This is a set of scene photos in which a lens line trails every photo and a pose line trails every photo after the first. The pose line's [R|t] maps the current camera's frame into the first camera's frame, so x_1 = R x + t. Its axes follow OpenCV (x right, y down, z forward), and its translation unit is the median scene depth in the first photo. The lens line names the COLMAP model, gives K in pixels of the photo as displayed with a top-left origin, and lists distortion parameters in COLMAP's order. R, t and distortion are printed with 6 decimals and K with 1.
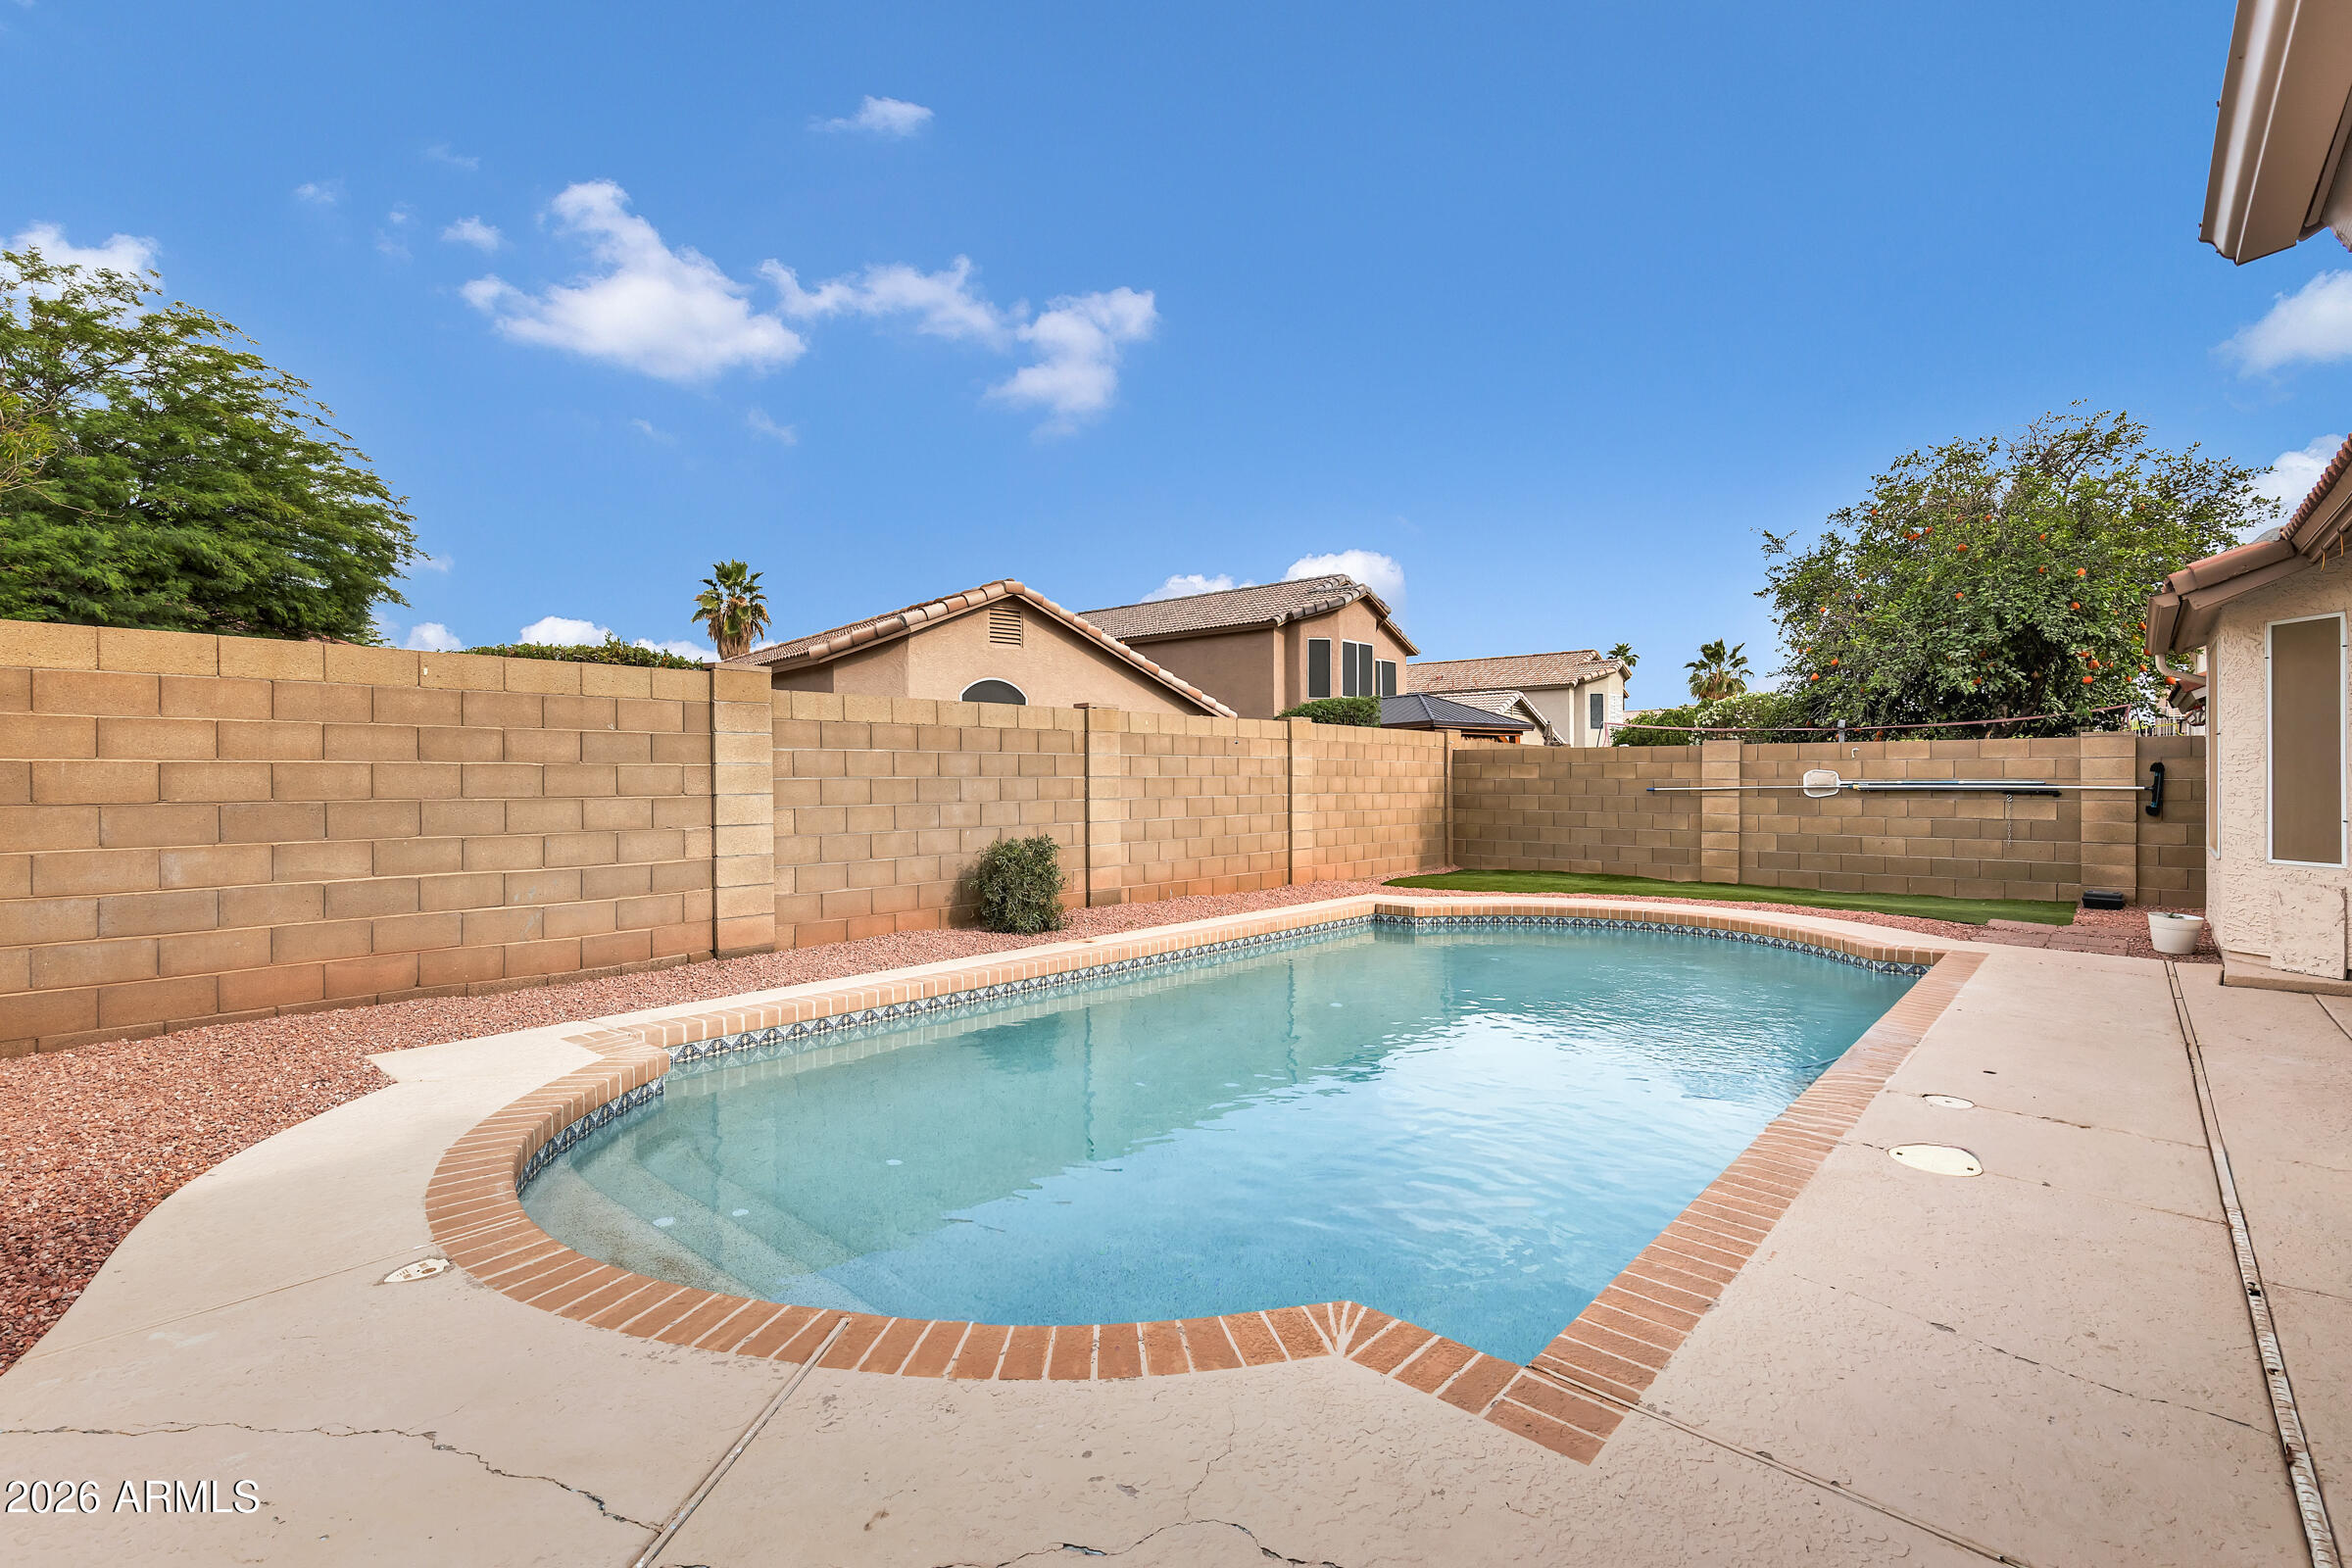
lens RADIAL K [[1072.5, 0, 1172.9], [0, 1072.5, 777.0], [0, 0, 1]] dist [0.010894, -0.000776]
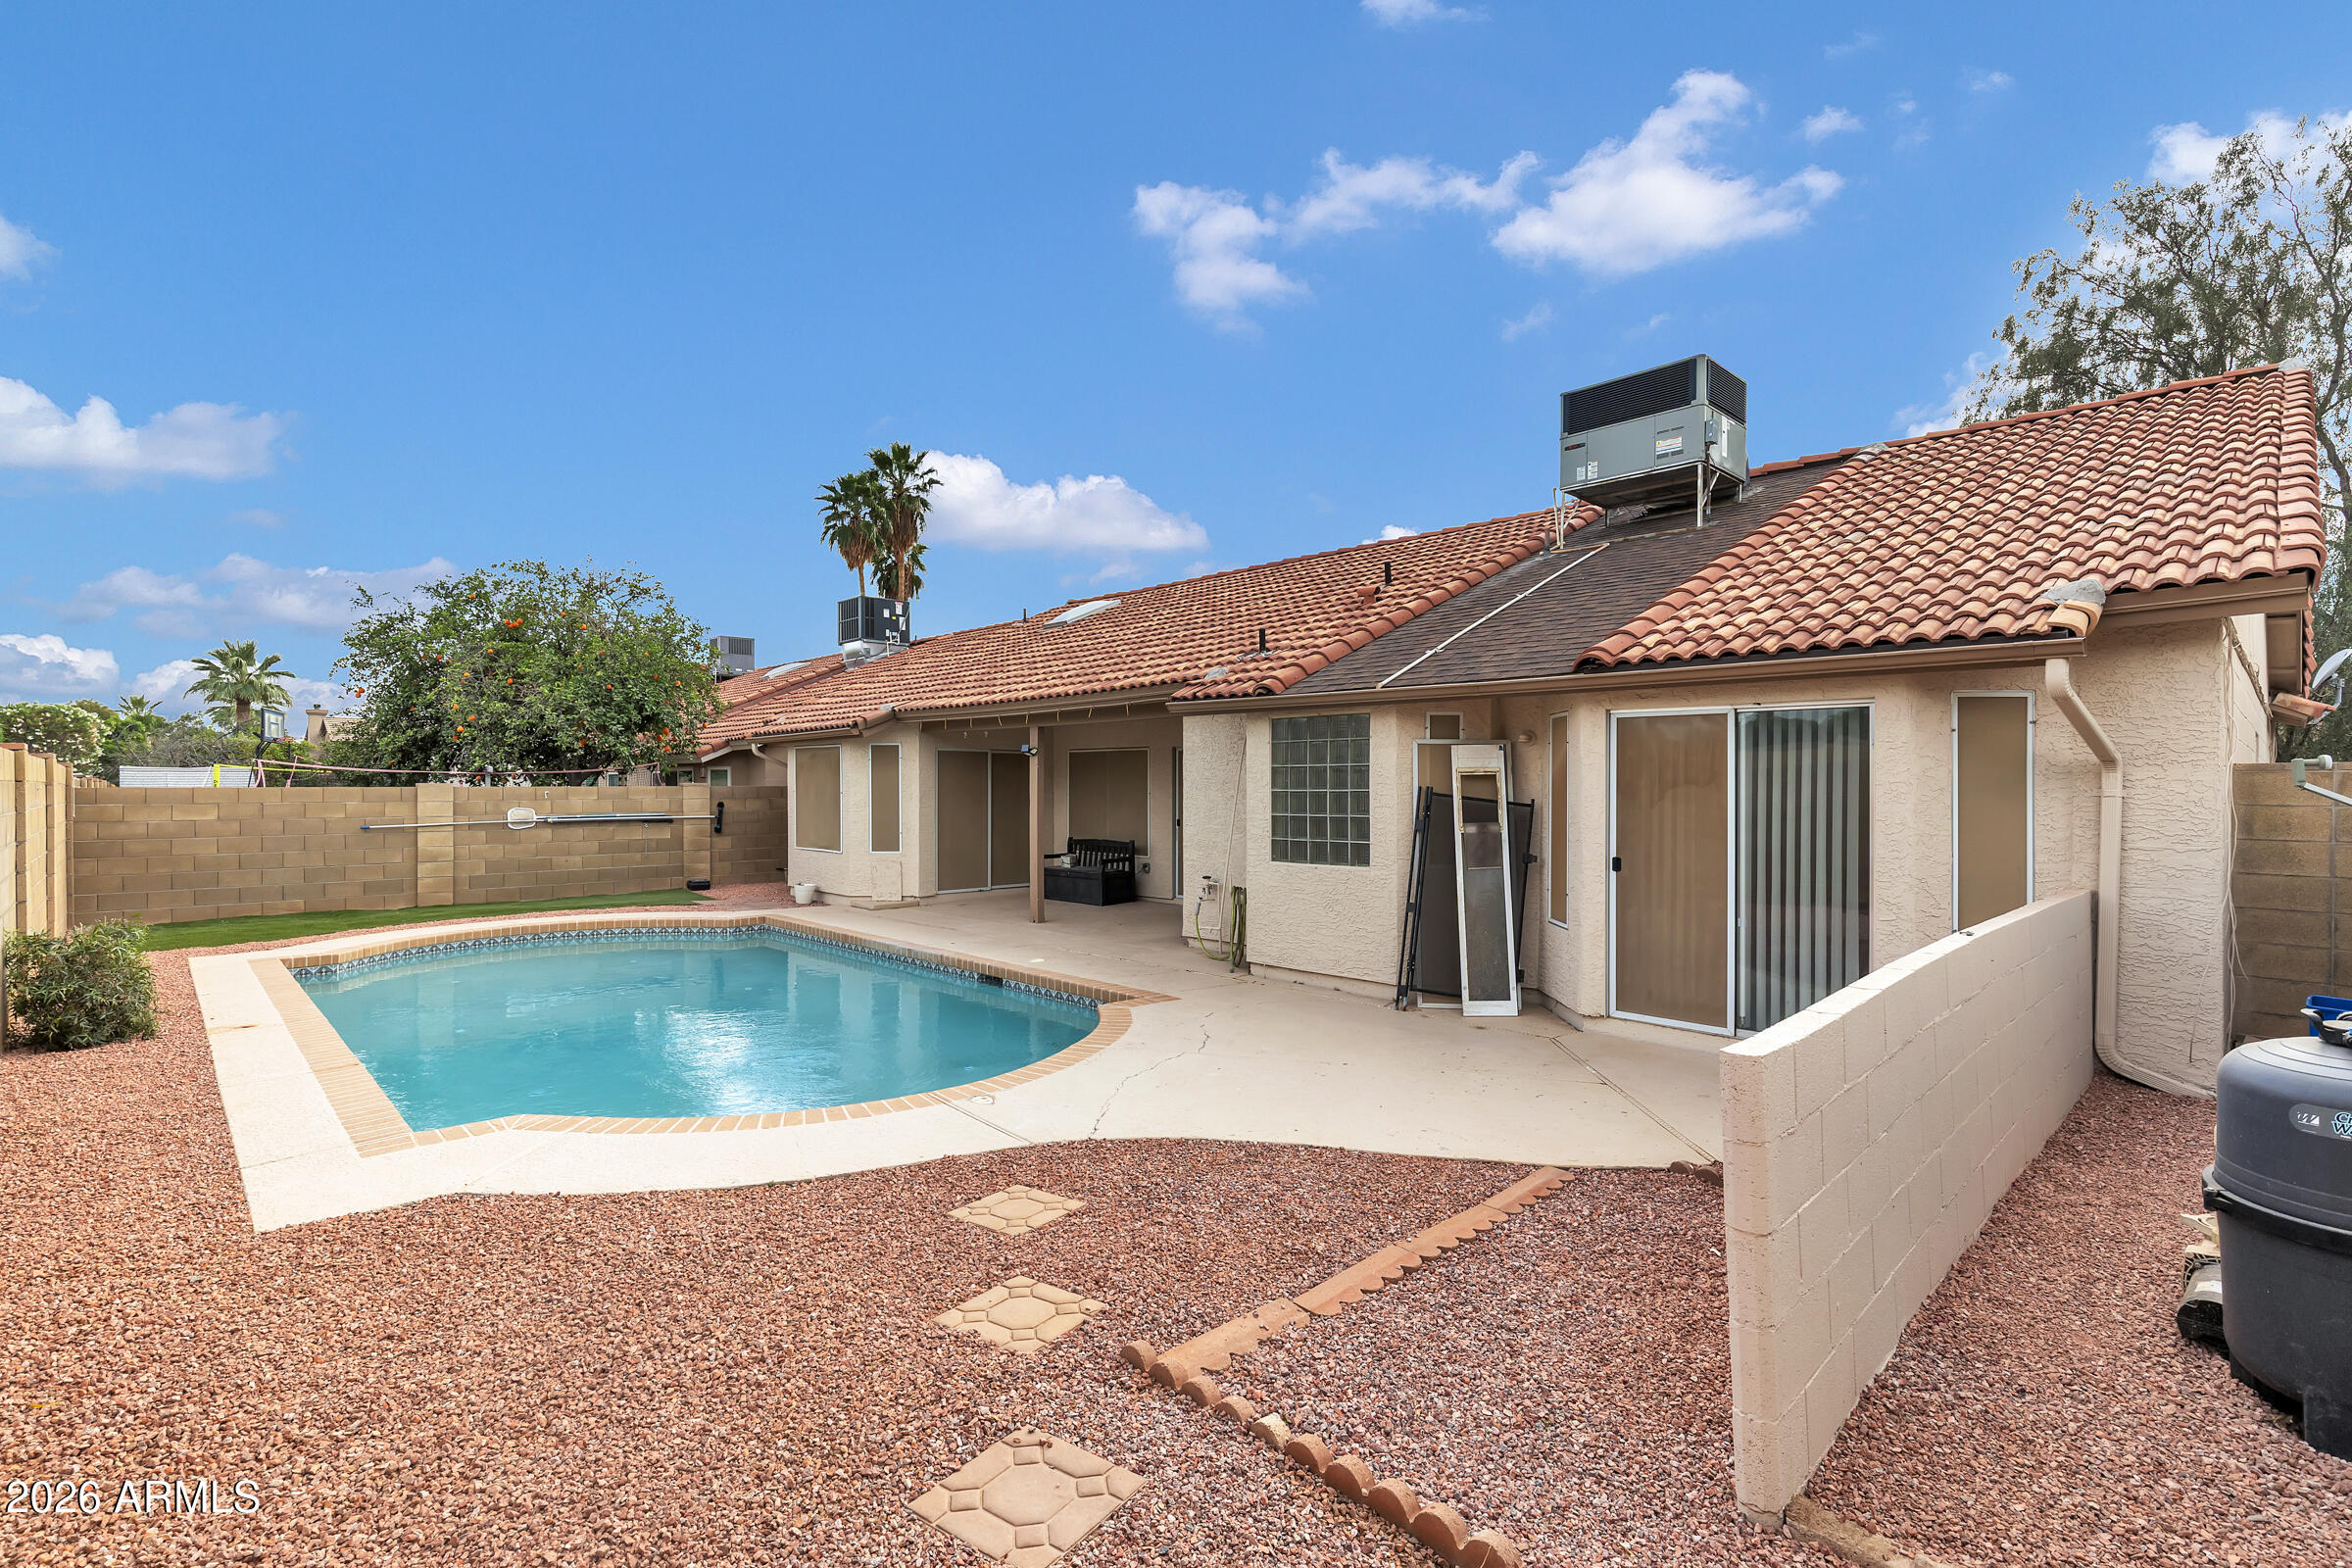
lens RADIAL K [[1072.5, 0, 1177.2], [0, 1072.5, 789.1], [0, 0, 1]] dist [0.010894, -0.000776]
pose [[0.081962, -0.000913, 0.996635, -0.611502], [0.002733, 0.999996, 0.000691, -0.027312], [-0.996632, 0.002668, 0.081964, 0.110015]]
